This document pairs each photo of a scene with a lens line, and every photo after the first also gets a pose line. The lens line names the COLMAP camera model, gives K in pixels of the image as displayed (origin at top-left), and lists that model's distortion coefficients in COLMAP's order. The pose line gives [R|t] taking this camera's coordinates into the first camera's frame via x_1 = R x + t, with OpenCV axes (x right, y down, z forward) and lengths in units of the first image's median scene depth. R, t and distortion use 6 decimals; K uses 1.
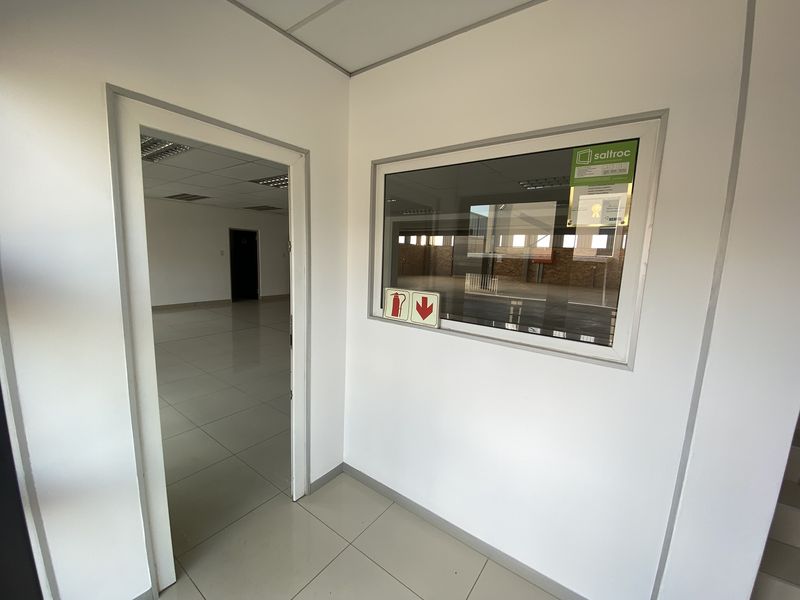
lens RADIAL K [[307.2, 0, 400.0], [0, 307.2, 300.0], [0, 0, 1]] dist [0.001135, 0.000016]
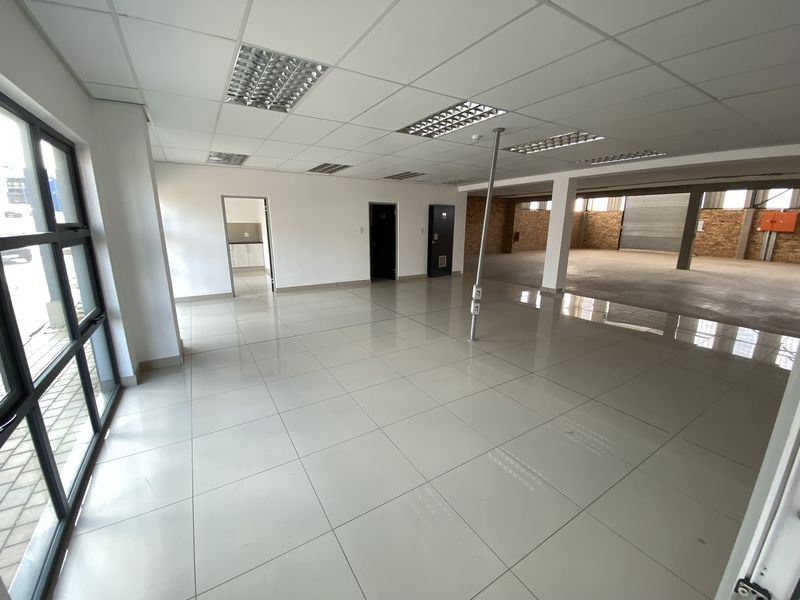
lens RADIAL K [[315.1, 0, 400.0], [0, 315.1, 300.0], [0, 0, 1]] dist [0.001950, -0.014265]
pose [[0.919577, 0.055934, -0.388908, -0.073473], [-0.023704, 0.995910, 0.087186, -0.022891], [0.392194, -0.070955, 0.917142, 0.126581]]
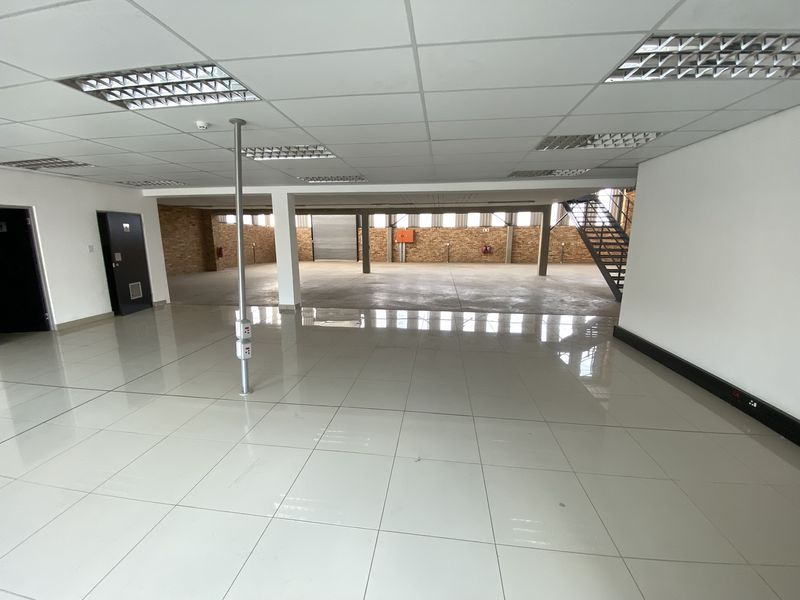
lens RADIAL K [[315.1, 0, 400.0], [0, 315.1, 300.0], [0, 0, 1]] dist [0.001950, -0.014265]
pose [[0.881369, -0.122098, 0.456378, -0.136584], [0.096700, 0.992197, 0.078701, -0.036389], [-0.462426, -0.025233, 0.886299, 0.189199]]
